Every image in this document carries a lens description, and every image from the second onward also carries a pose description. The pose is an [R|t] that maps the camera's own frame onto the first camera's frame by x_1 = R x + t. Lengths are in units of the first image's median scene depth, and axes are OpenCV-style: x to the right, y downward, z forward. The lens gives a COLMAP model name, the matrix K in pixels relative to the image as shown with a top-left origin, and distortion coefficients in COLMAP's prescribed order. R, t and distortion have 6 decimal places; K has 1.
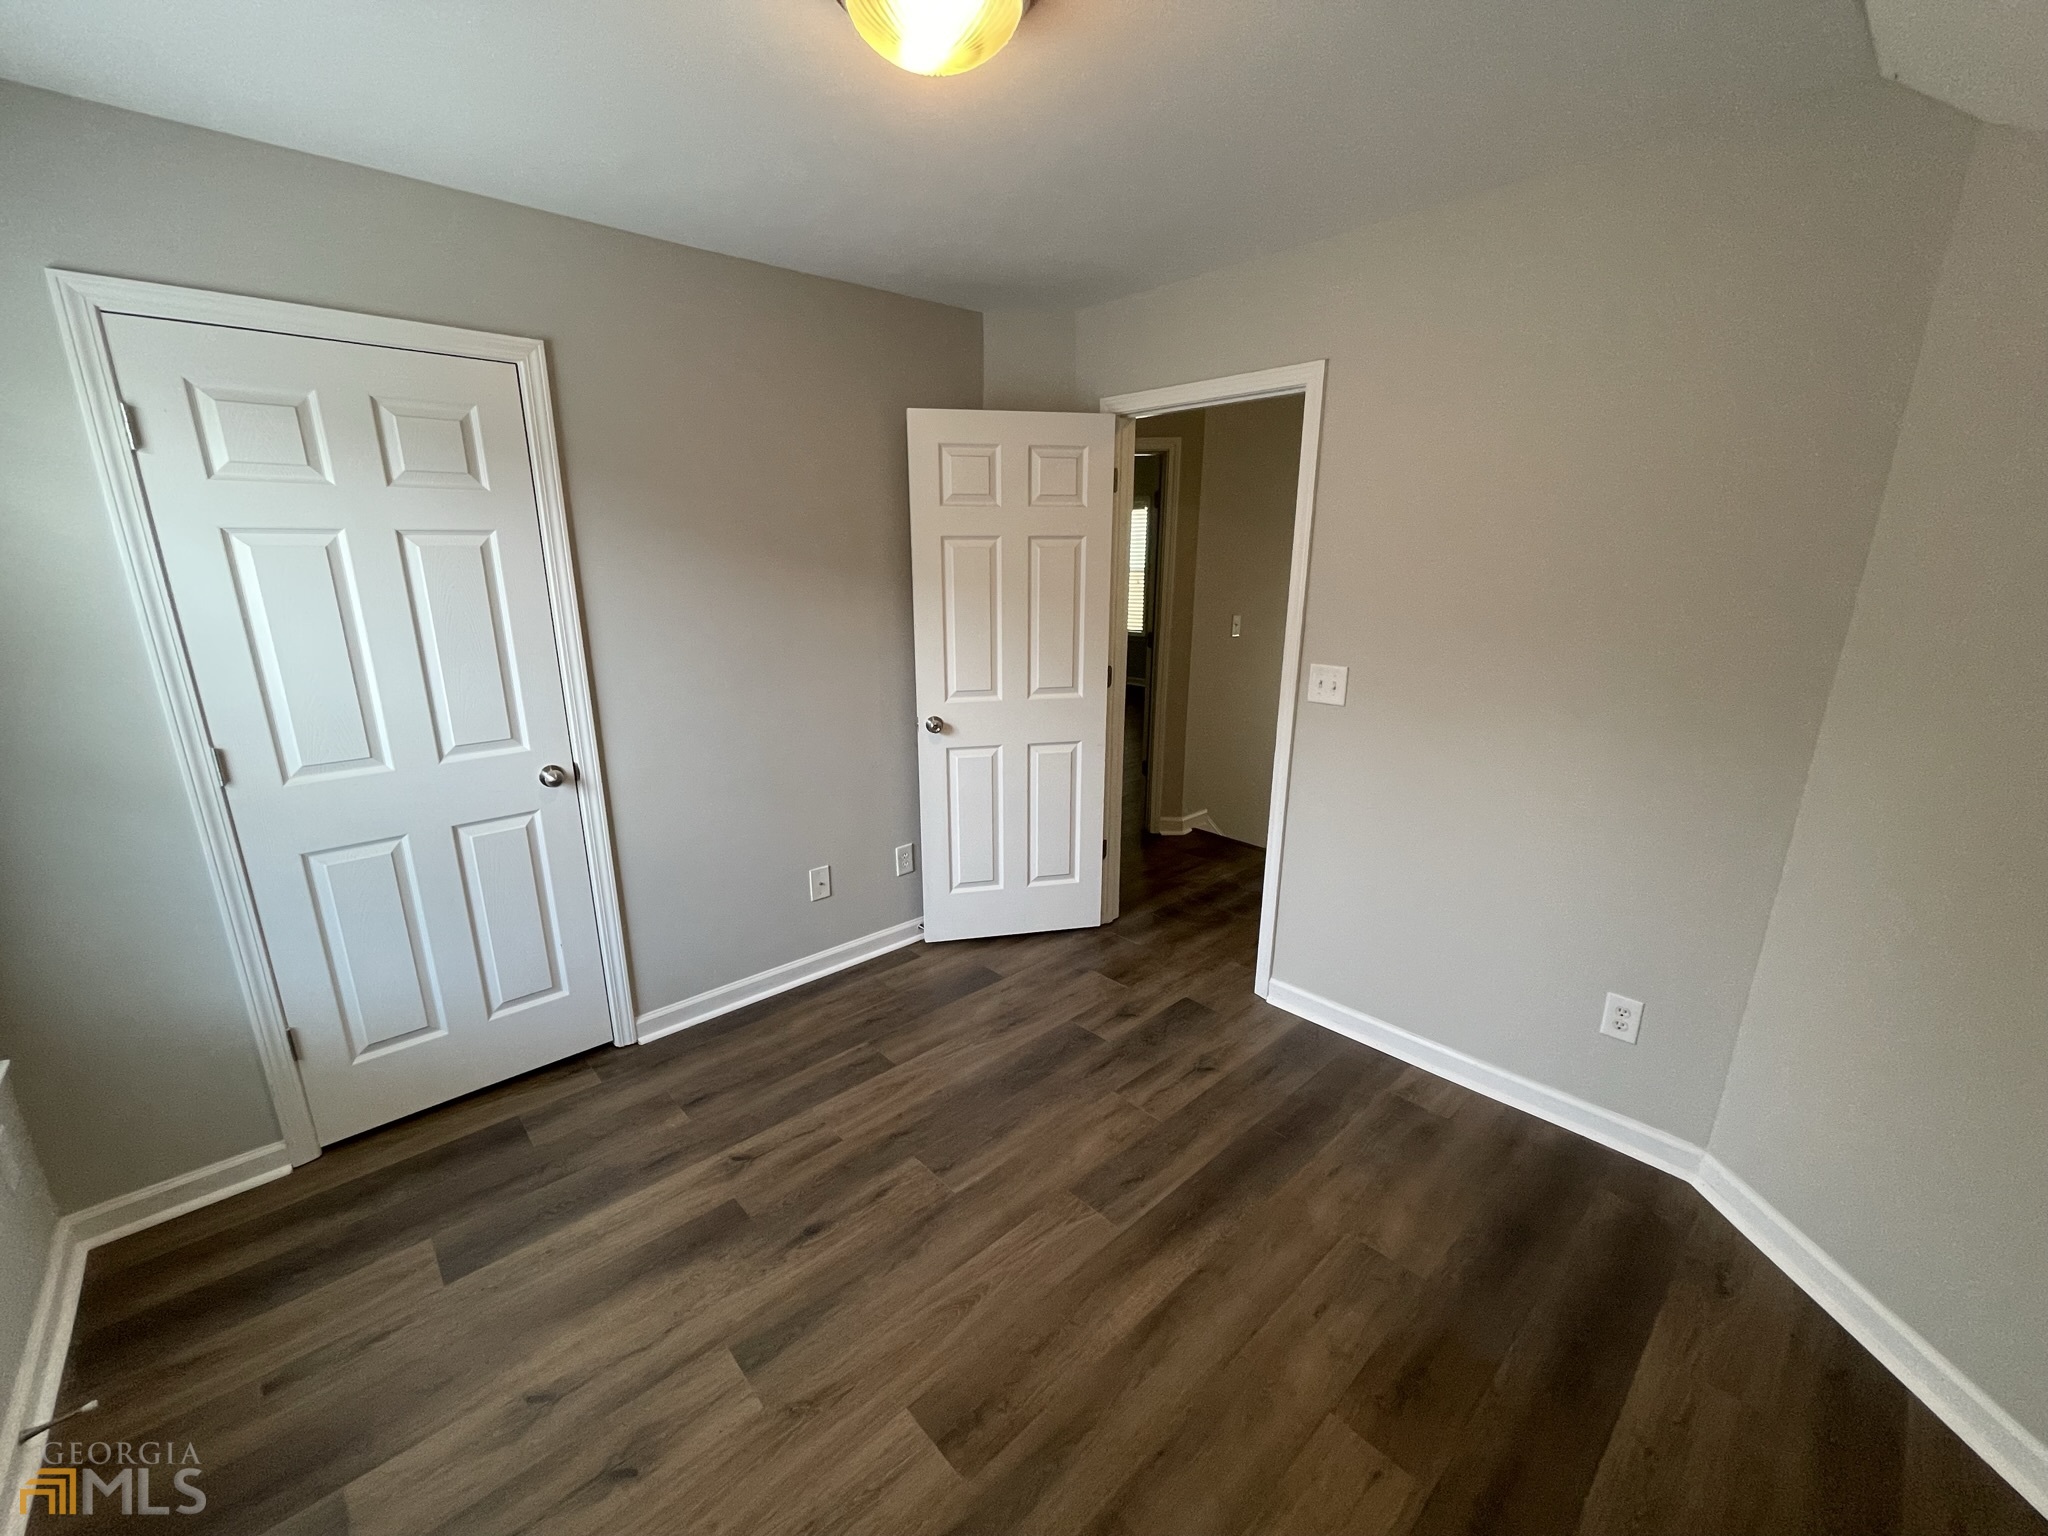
lens RADIAL K [[844.1, 0, 1024.0], [0, 844.1, 768.0], [0, 0, 1]] dist [-0.019071, 0.000092]
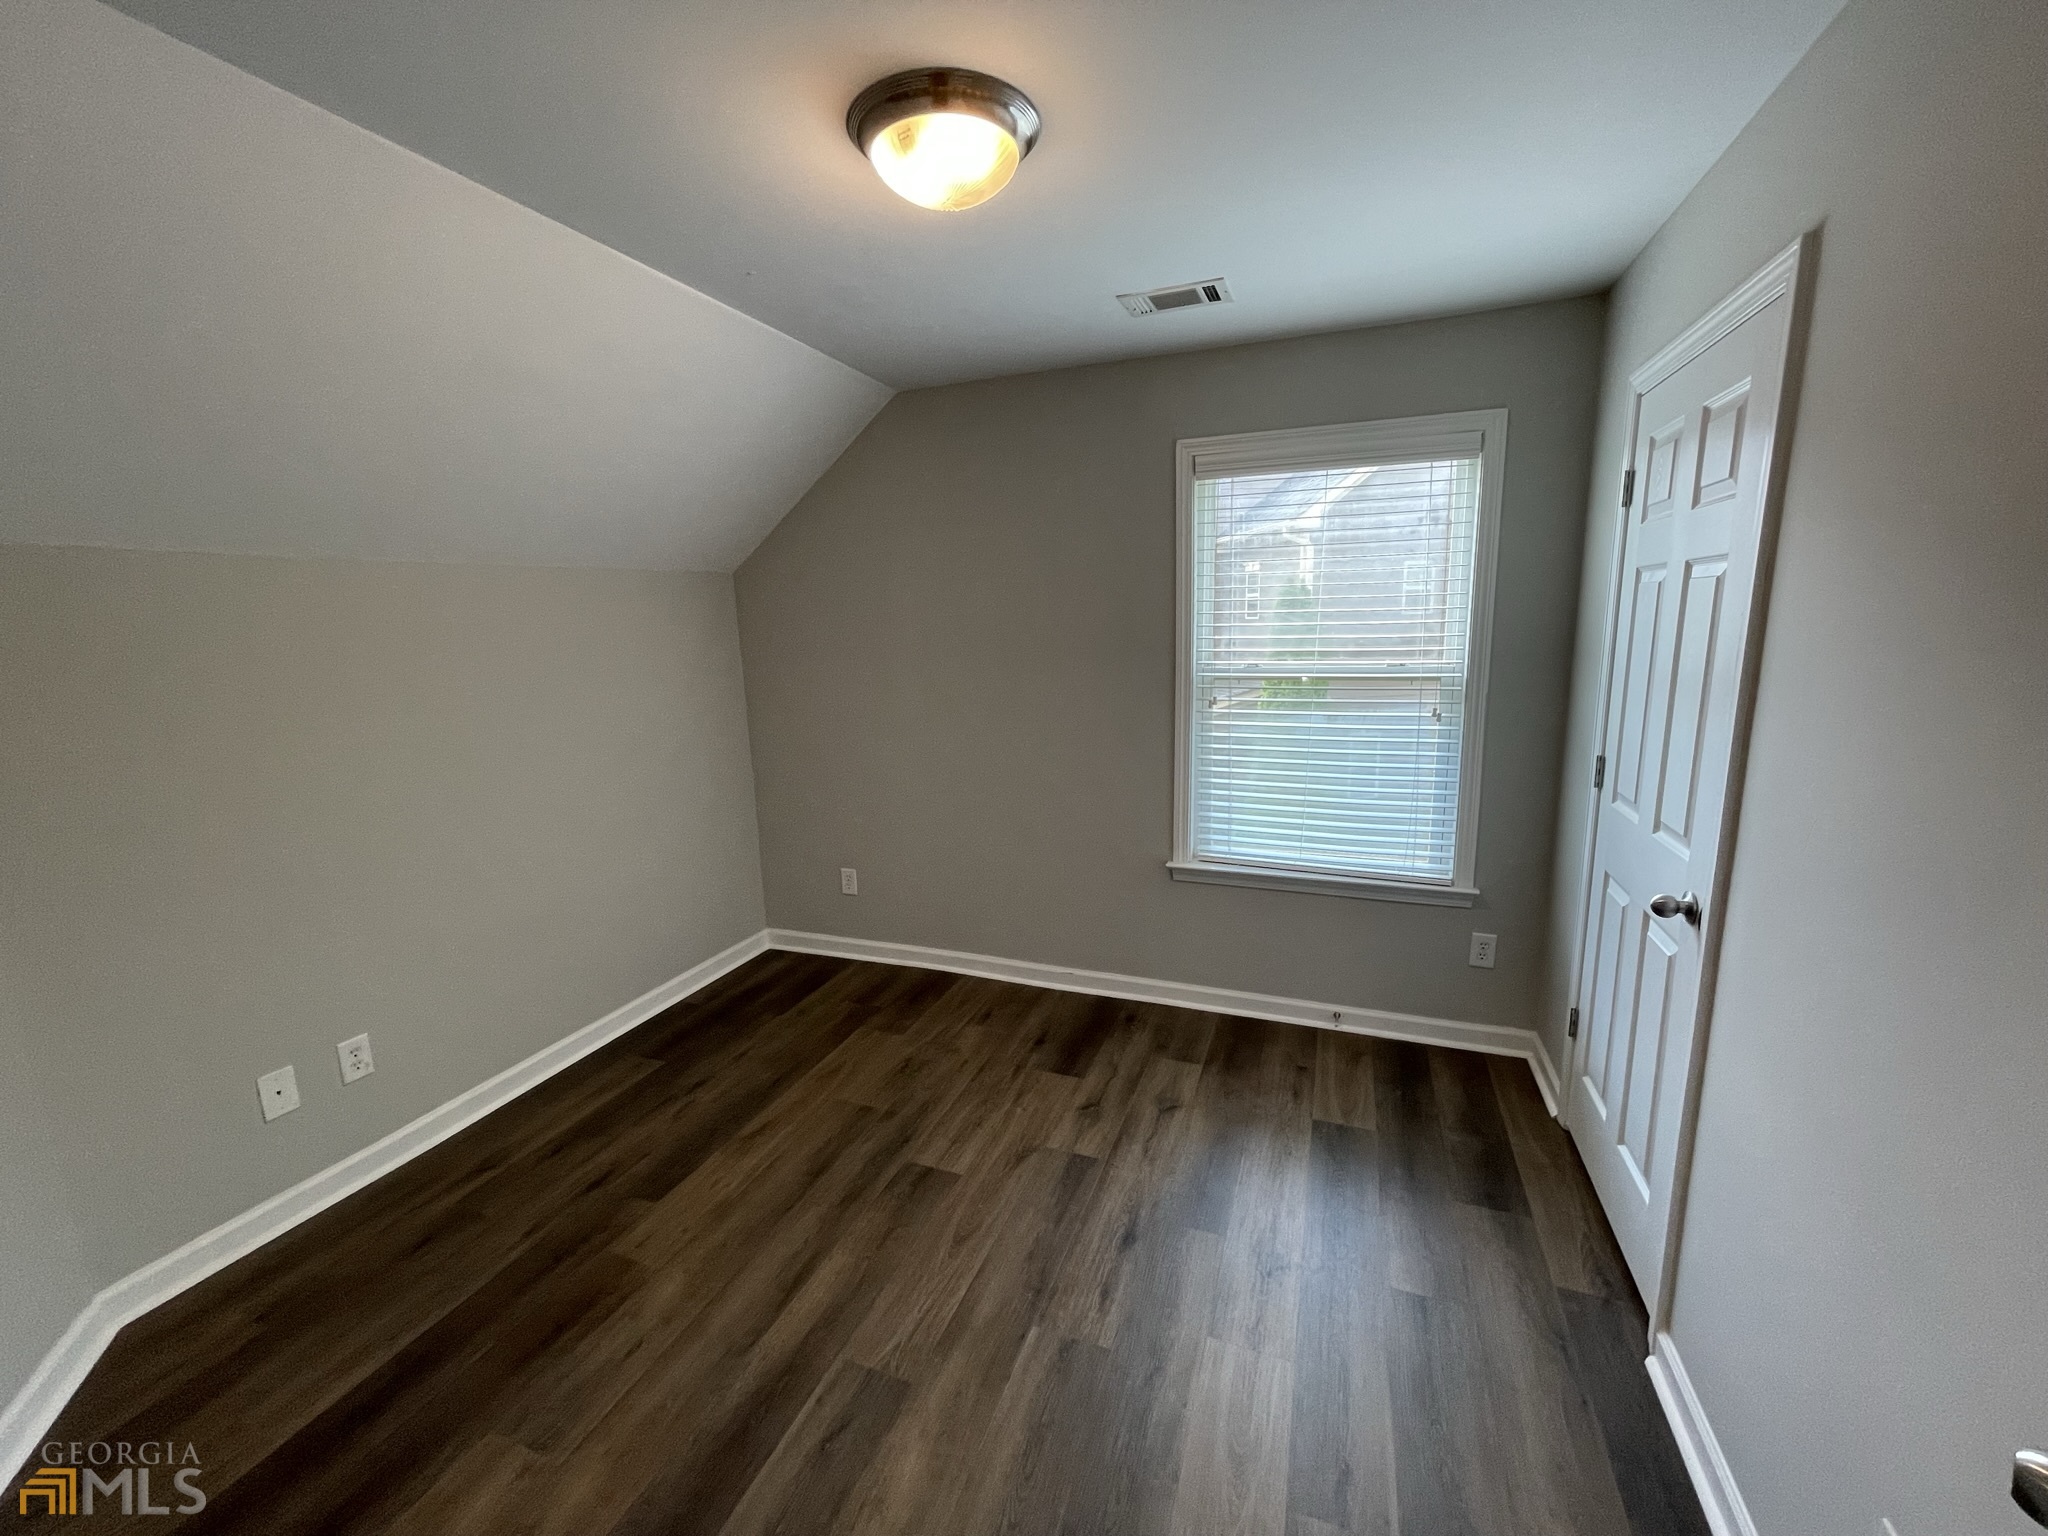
lens RADIAL K [[819.4, 0, 1005.4], [0, 819.4, 771.8], [0, 0, 1]] dist [0.002224, 0.000257]
pose [[-0.908646, 0.104915, -0.404173, 0.271548], [-0.069678, 0.916256, 0.394488, -0.426562], [0.411713, 0.386611, -0.825242, 1.724377]]
